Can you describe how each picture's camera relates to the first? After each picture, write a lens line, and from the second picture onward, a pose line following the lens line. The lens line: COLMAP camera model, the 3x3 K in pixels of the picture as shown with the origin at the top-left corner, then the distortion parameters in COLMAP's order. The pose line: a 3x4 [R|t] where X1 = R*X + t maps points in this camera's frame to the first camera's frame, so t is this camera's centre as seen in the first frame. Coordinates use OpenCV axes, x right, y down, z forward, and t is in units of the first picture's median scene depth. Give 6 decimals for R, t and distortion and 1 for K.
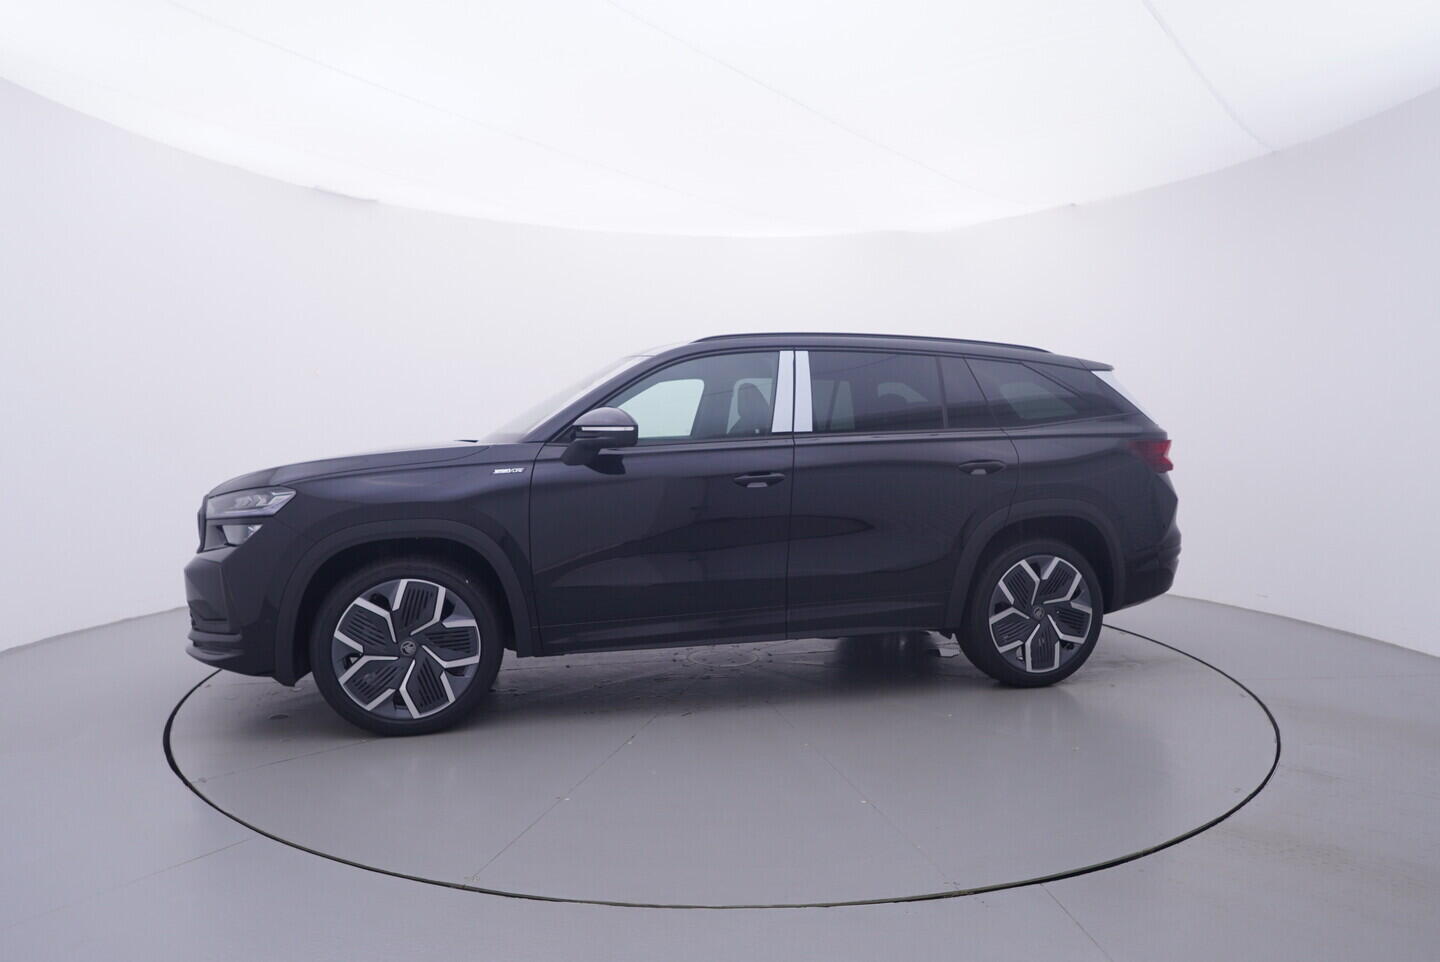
lens RADIAL K [[913.7, 0, 720.0], [0, 913.7, 481.0], [0, 0, 1]] dist [0.000053, 0.000645]
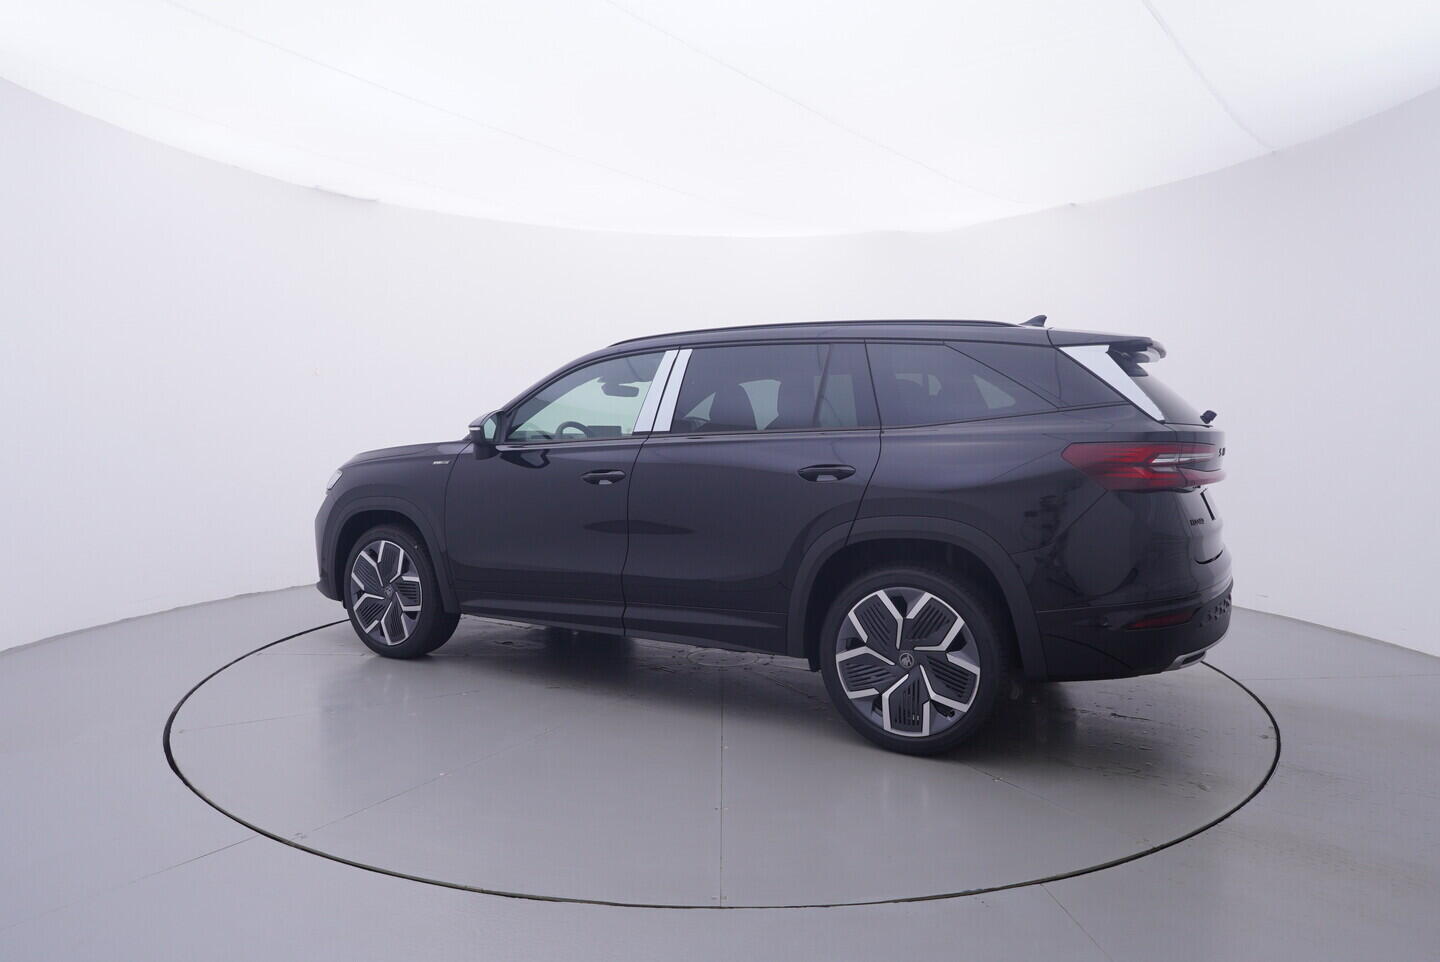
lens RADIAL K [[914.0, 0, 720.0], [0, 914.0, 481.0], [0, 0, 1]] dist [-0.002648, -0.000293]
pose [[0.703155, 0.034928, -0.710179, 0.811435], [-0.041178, 0.999117, 0.008368, -0.010559], [0.709844, 0.023360, 0.703972, 0.335068]]
